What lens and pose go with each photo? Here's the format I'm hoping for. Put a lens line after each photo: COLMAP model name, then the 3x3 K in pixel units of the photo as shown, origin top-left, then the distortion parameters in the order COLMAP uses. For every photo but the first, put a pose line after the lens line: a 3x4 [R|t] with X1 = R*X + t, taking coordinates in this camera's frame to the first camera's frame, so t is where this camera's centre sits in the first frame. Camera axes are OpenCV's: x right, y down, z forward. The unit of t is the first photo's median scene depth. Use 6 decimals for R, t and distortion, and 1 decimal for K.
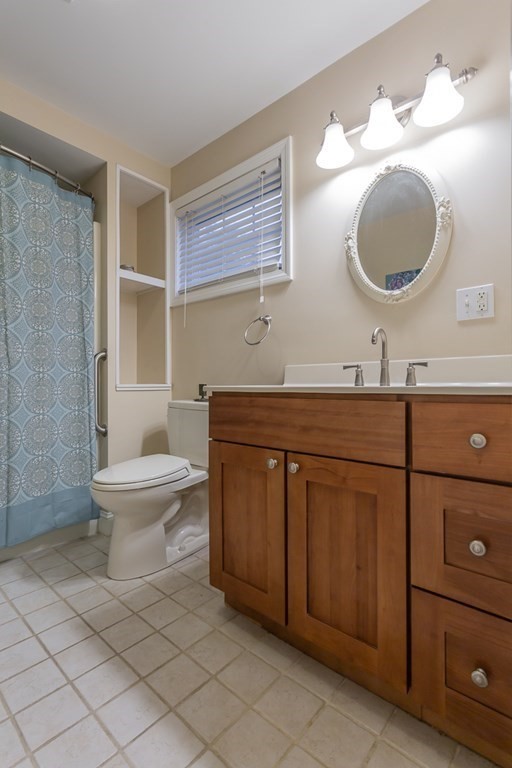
lens RADIAL K [[372.7, 0, 250.4], [0, 372.7, 381.9], [0, 0, 1]] dist [0.012121, 0.001646]
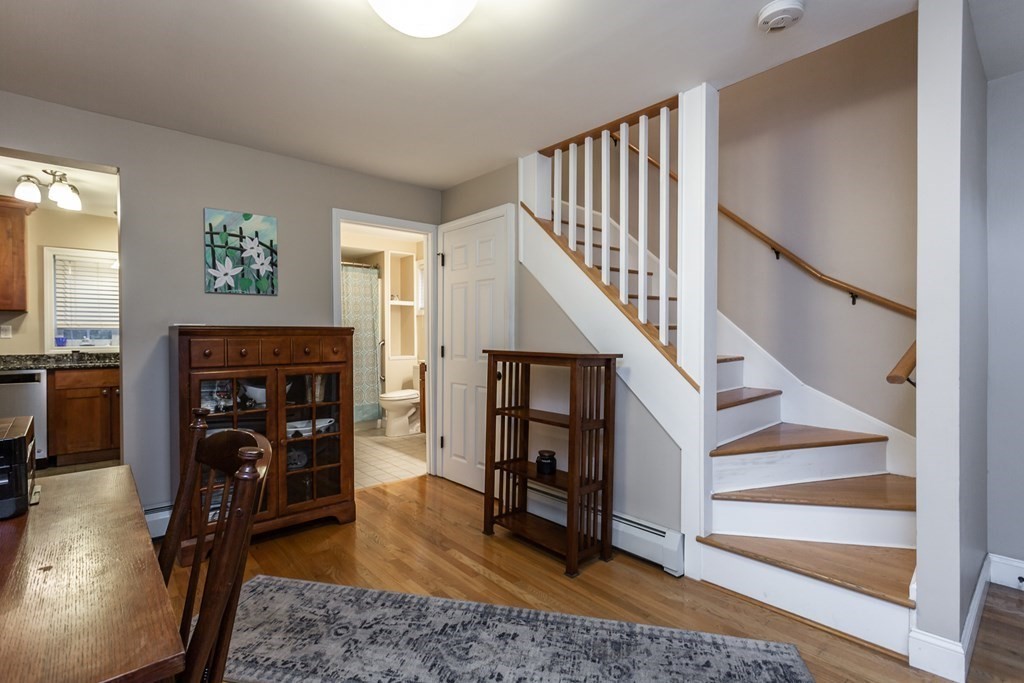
lens RADIAL K [[497.0, 0, 505.7], [0, 497.0, 344.6], [0, 0, 1]] dist [0.012121, 0.001646]
pose [[0.990973, 0.001347, -0.134051, 0.886590], [0.002087, 0.999673, 0.025477, -0.175255], [0.134042, -0.025526, 0.990647, -2.241914]]
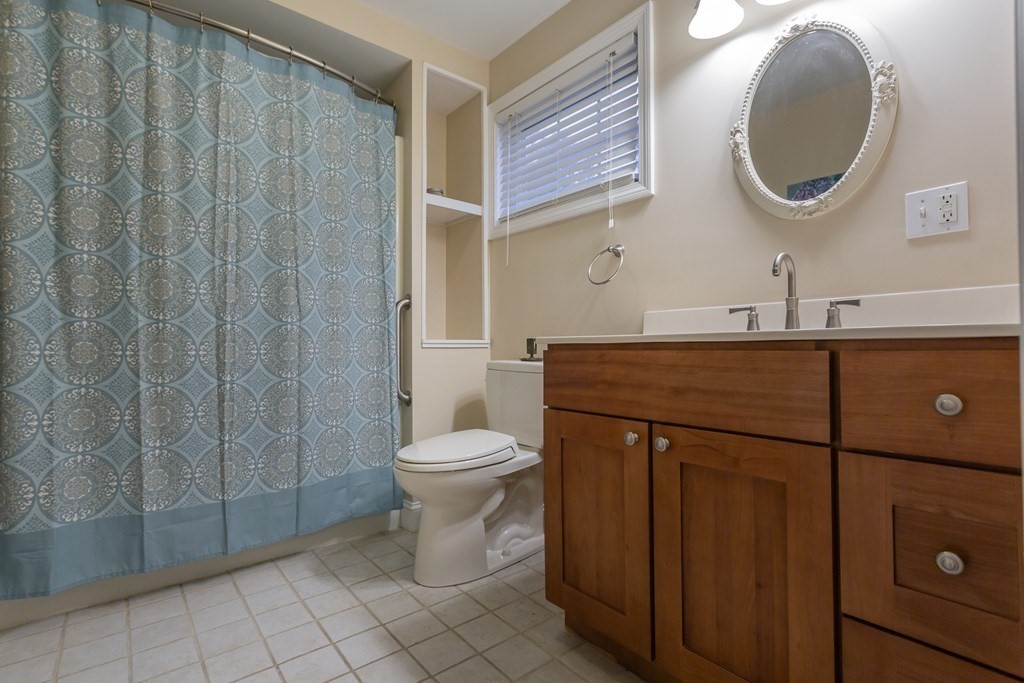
lens RADIAL K [[497.0, 0, 511.8], [0, 497.0, 337.1], [0, 0, 1]] dist [0.012121, 0.001646]
pose [[0.988084, -0.004588, -0.153846, -0.015472], [0.002952, 0.999937, -0.010862, 0.017839], [0.153886, 0.010279, 0.988035, -0.011044]]
